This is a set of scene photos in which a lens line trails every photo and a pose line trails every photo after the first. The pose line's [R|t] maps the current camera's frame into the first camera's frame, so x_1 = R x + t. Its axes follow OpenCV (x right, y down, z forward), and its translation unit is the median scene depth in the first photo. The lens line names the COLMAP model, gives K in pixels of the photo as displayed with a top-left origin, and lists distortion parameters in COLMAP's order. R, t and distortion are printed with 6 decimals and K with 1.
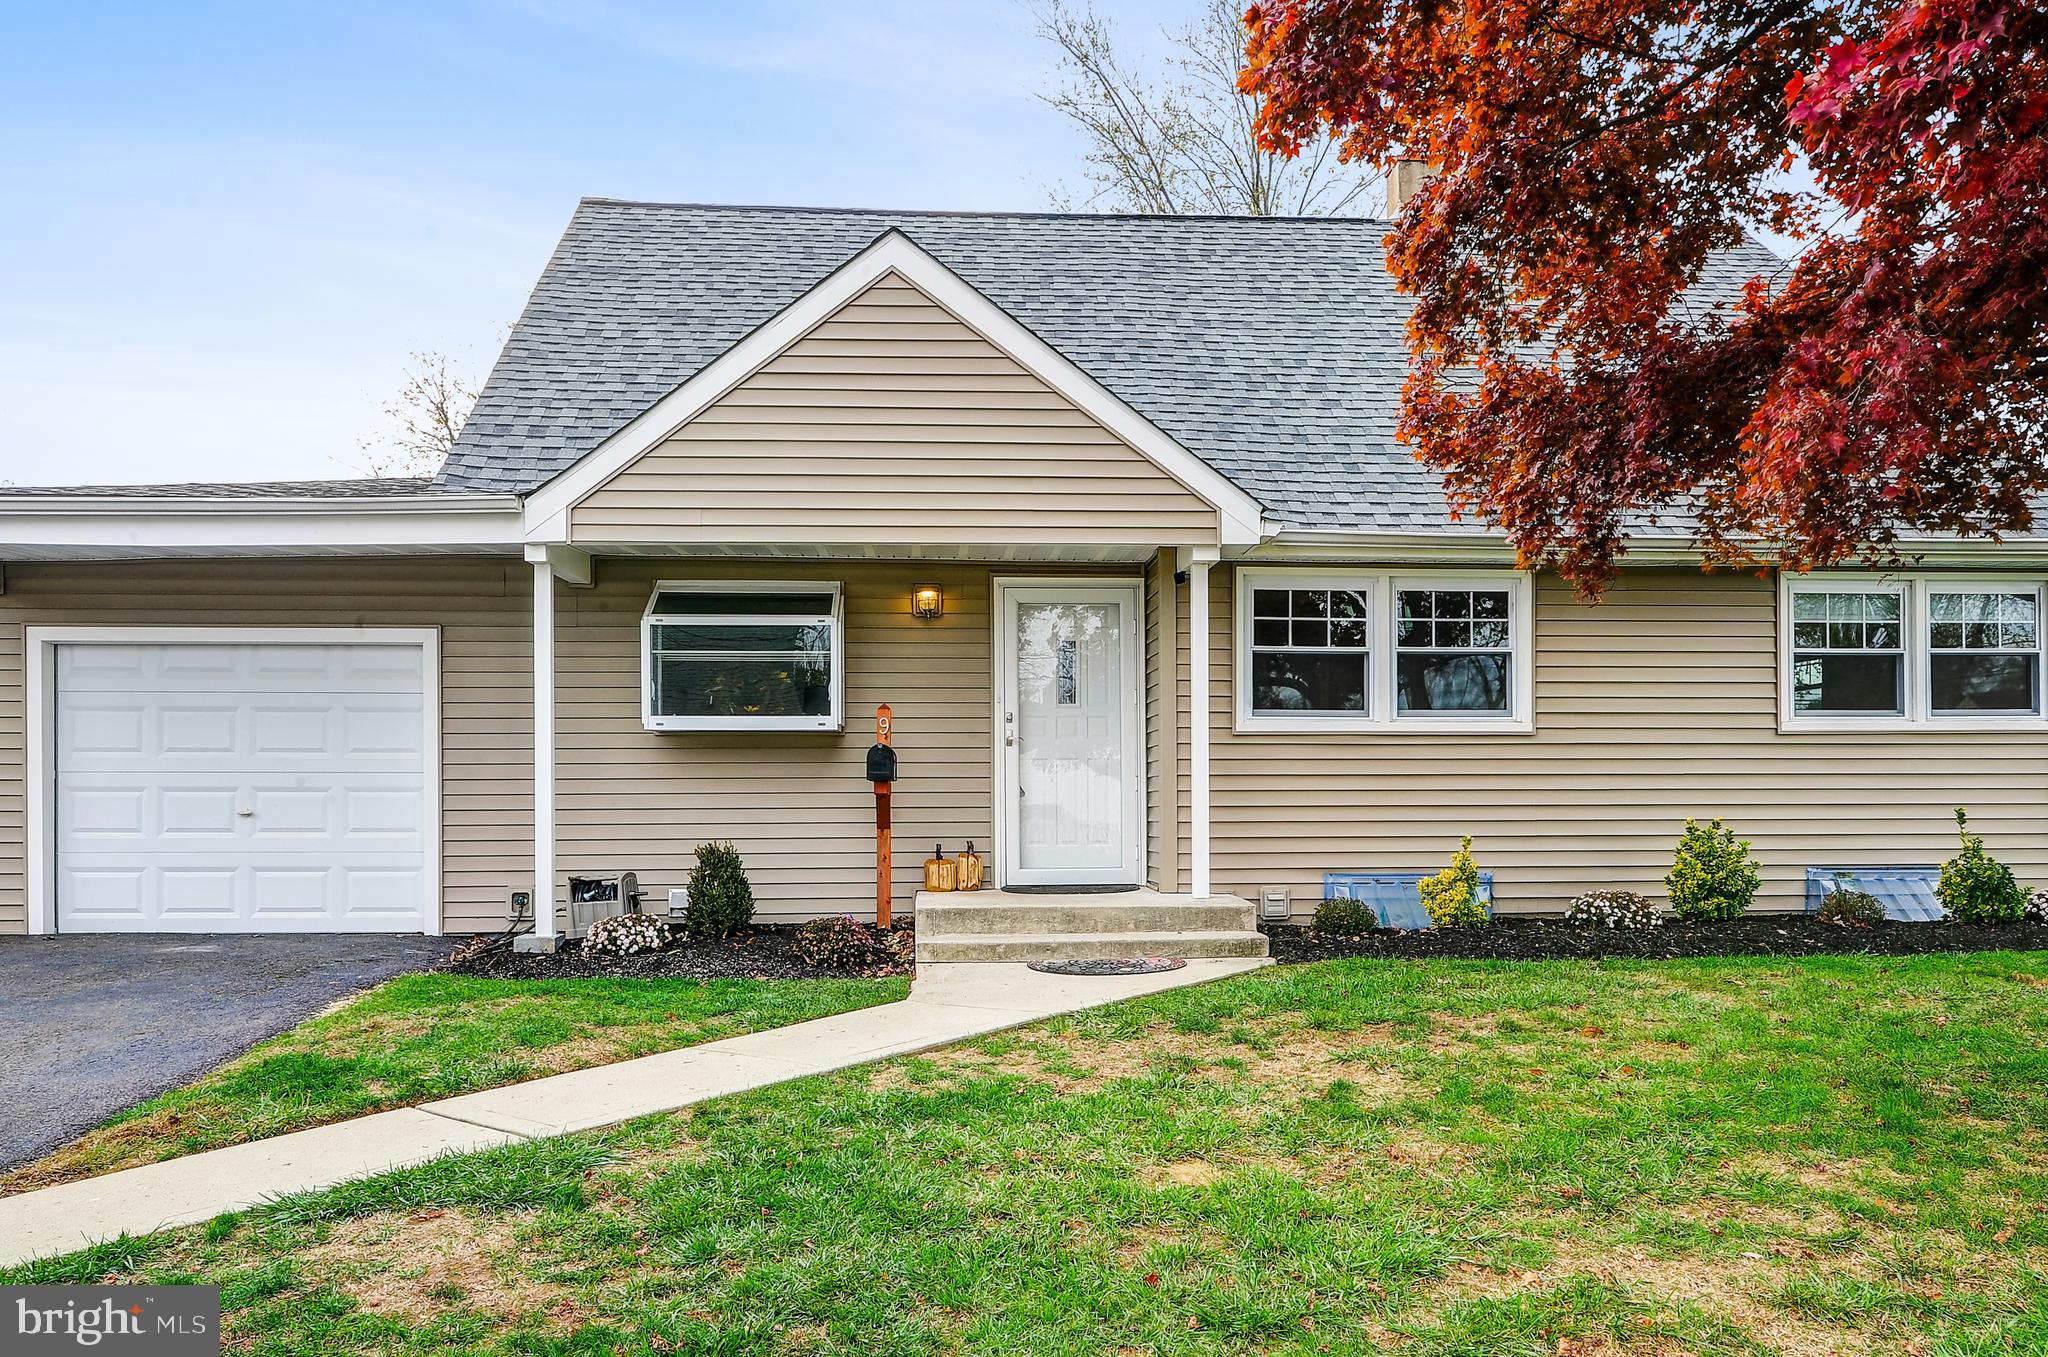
lens RADIAL K [[1492.5, 0, 1210.4], [0, 1492.5, 757.6], [0, 0, 1]] dist [-0.005033, 0.003387]
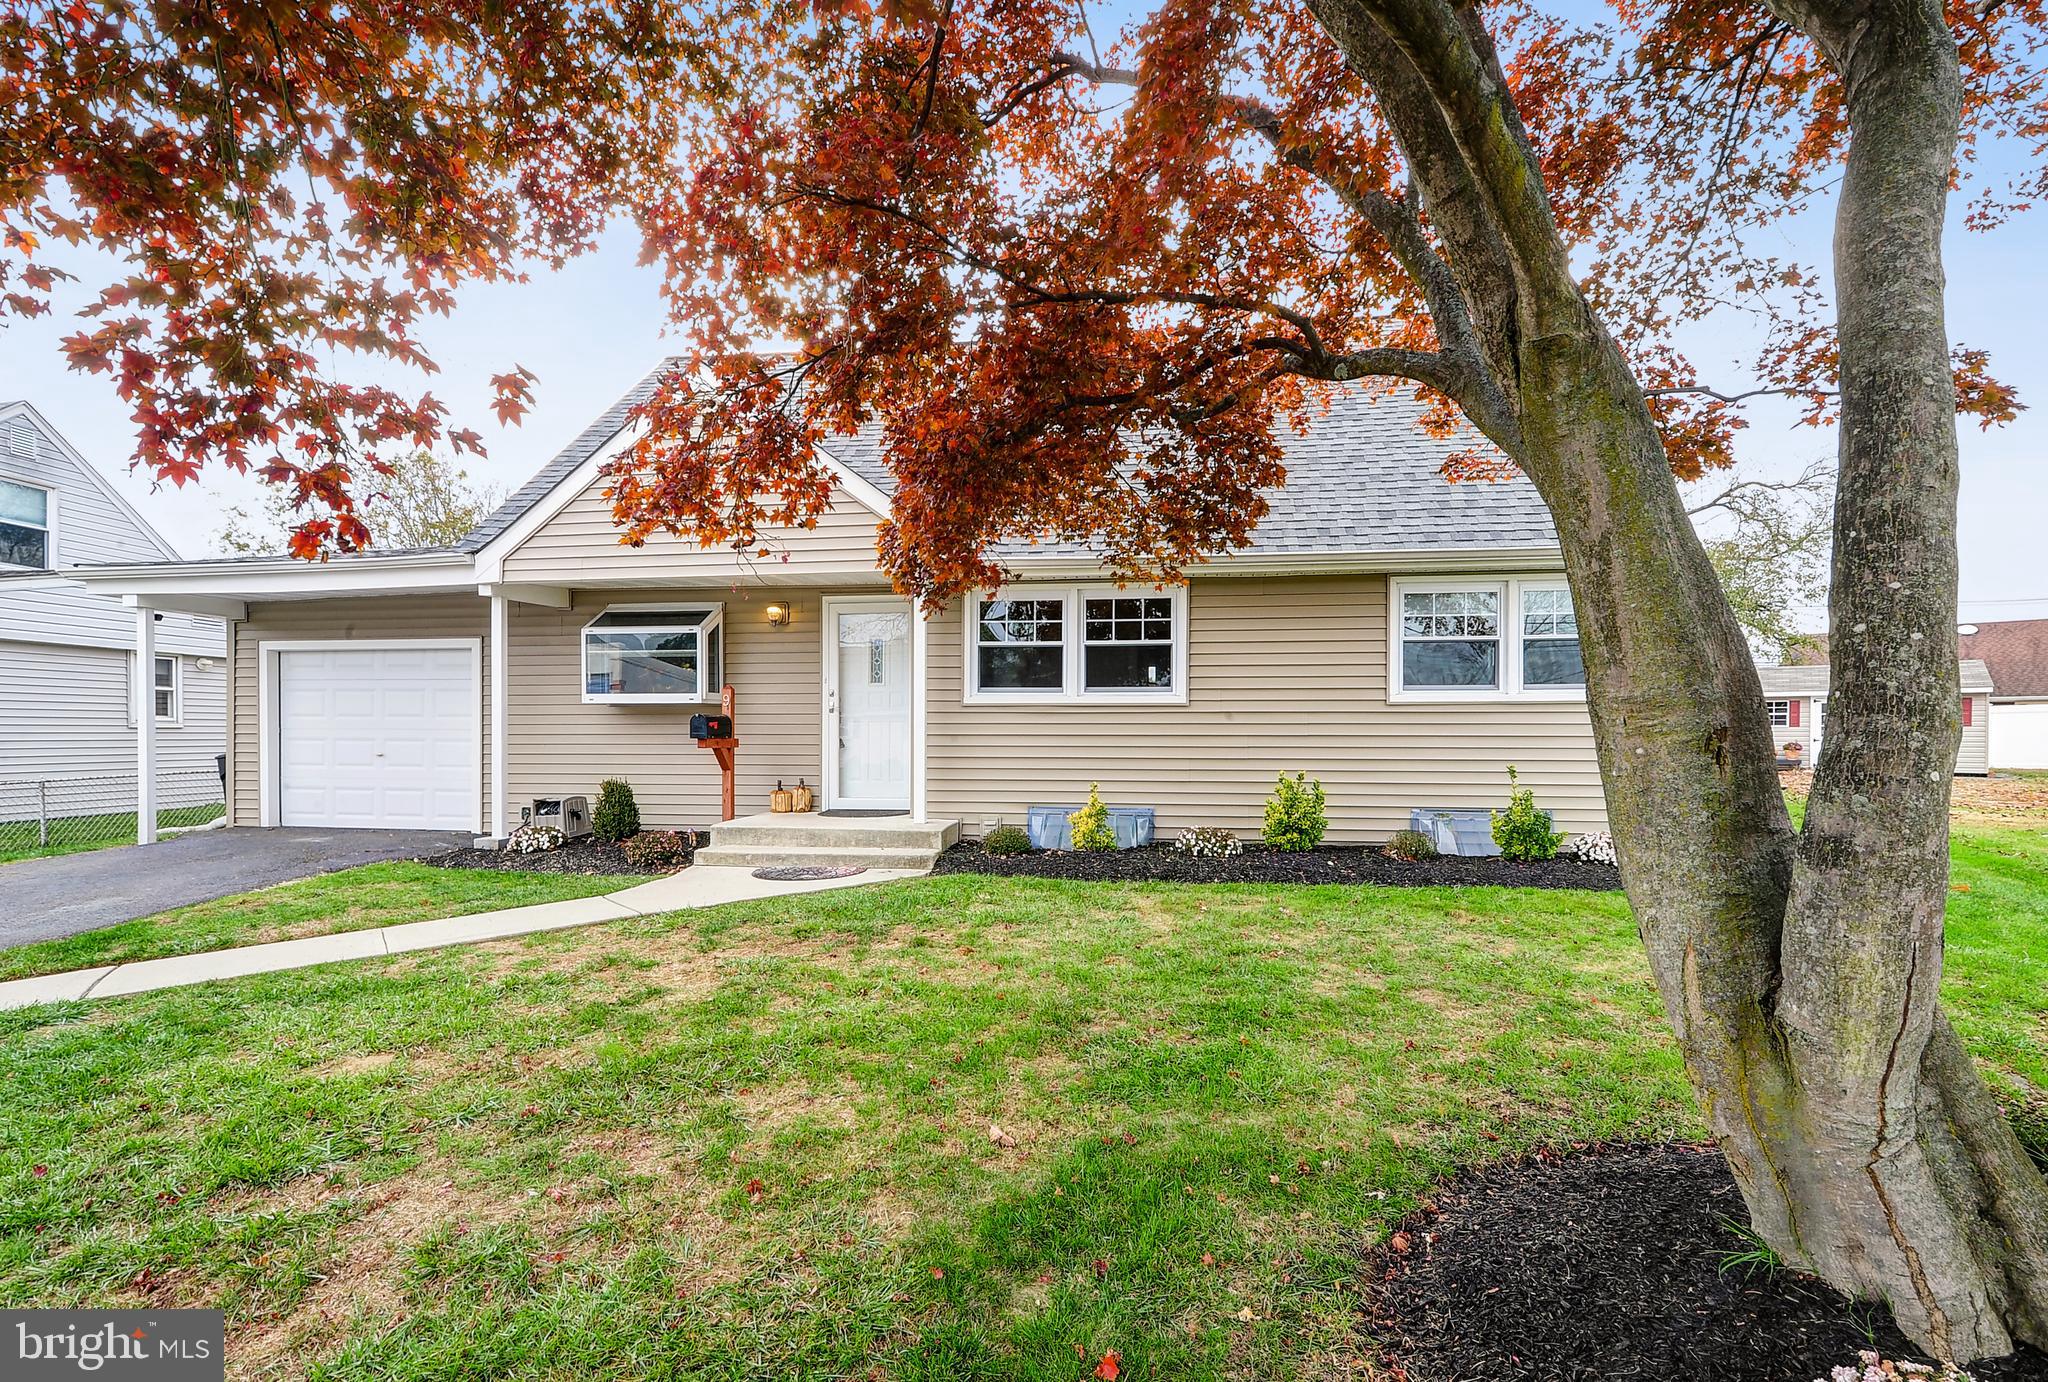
lens RADIAL K [[982.6, 0, 1115.4], [0, 982.6, 719.6], [0, 0, 1]] dist [0.000559, -0.002045]
pose [[0.976497, 0.002709, -0.215516, 0.357293], [0.000109, 0.999915, 0.013061, -0.014768], [0.215533, -0.012778, 0.976413, 0.136077]]
